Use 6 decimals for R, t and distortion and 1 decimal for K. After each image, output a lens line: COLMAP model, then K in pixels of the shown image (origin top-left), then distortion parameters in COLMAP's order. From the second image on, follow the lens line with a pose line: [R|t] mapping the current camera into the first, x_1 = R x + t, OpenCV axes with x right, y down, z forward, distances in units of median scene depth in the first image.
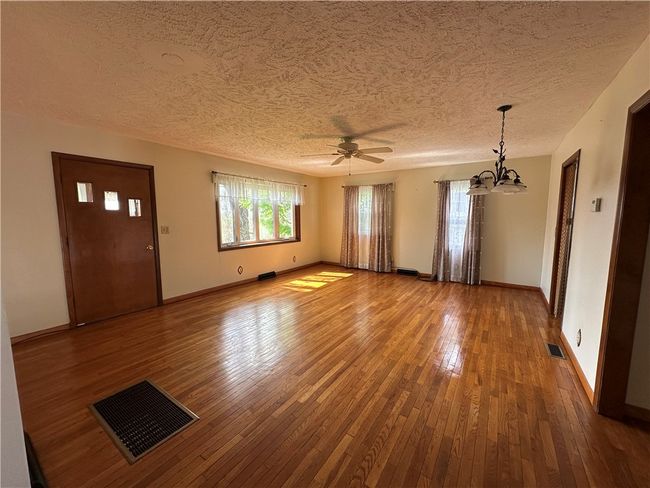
lens RADIAL K [[258.6, 0, 325.2], [0, 258.6, 243.5], [0, 0, 1]] dist [-0.001744, 0.000209]
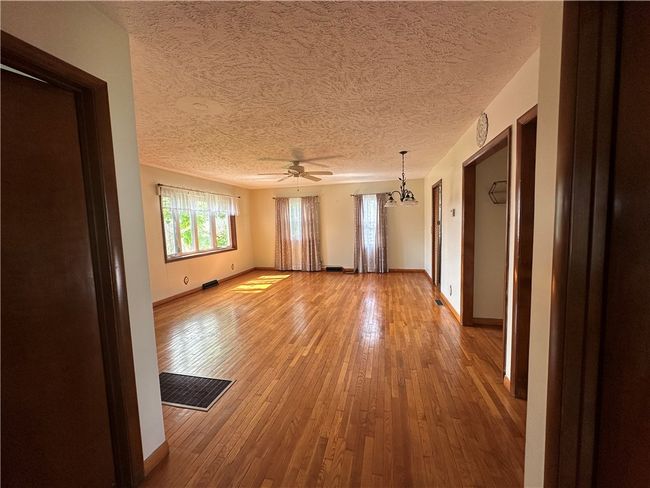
lens RADIAL K [[258.6, 0, 326.0], [0, 258.6, 244.4], [0, 0, 1]] dist [-0.001744, 0.000209]
pose [[0.931911, -0.058144, 0.357997, -0.207559], [0.068487, 0.997519, -0.016270, 0.018824], [-0.356163, 0.039681, 0.933581, -0.172389]]
